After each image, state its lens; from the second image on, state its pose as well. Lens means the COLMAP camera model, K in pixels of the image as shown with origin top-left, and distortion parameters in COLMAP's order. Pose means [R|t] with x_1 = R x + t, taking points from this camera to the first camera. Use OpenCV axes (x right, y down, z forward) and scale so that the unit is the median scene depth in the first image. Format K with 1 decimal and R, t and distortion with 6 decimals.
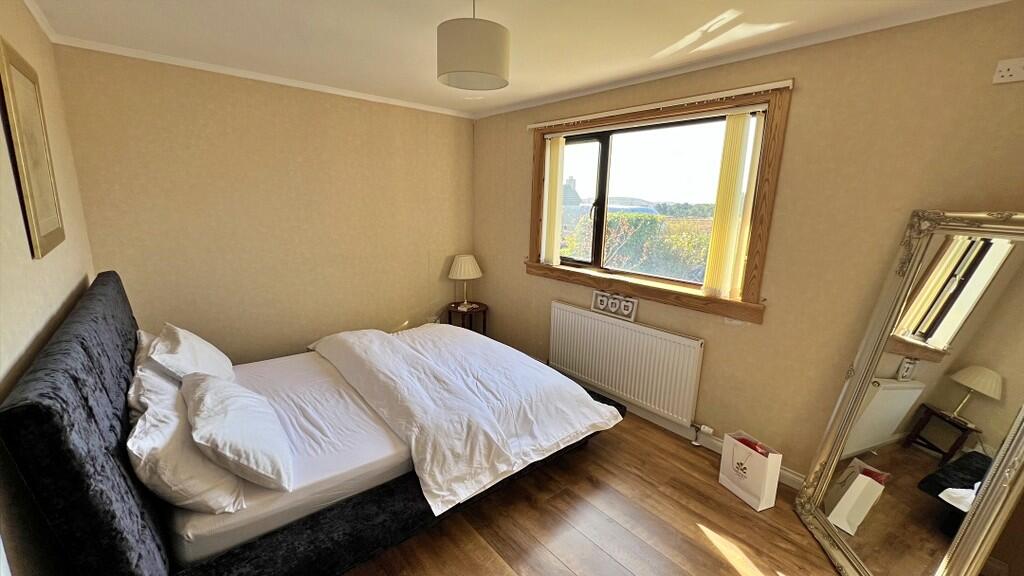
lens RADIAL K [[408.4, 0, 512.0], [0, 408.4, 288.0], [0, 0, 1]] dist [-0.000831, 0.000345]
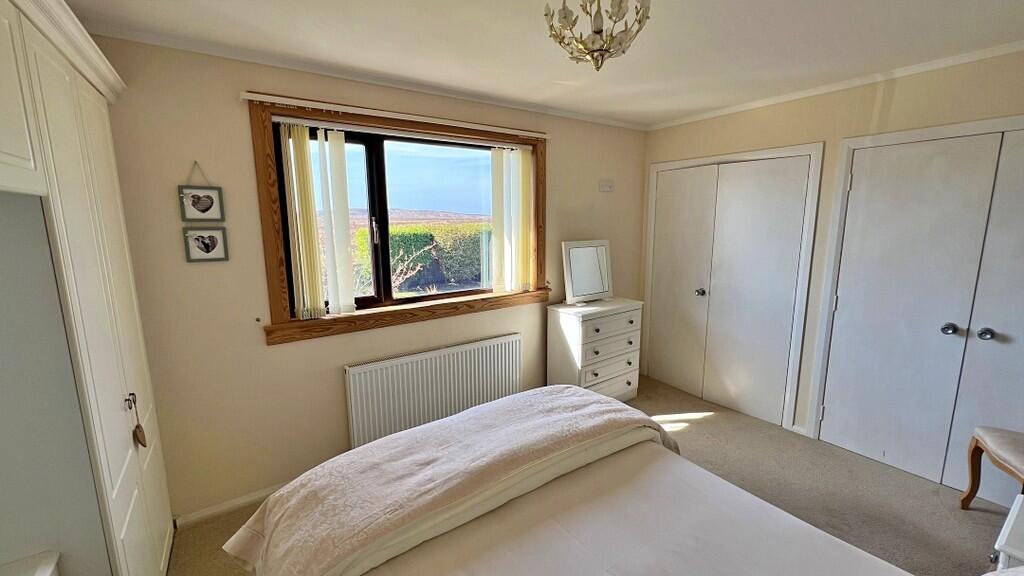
lens RADIAL K [[408.4, 0, 512.0], [0, 408.4, 288.0], [0, 0, 1]] dist [-0.000831, 0.000345]
pose [[0.101858, -0.194739, 0.975552, -0.587488], [0.222001, 0.960371, 0.168529, -0.165613], [-0.969711, 0.199408, 0.141054, 0.676798]]
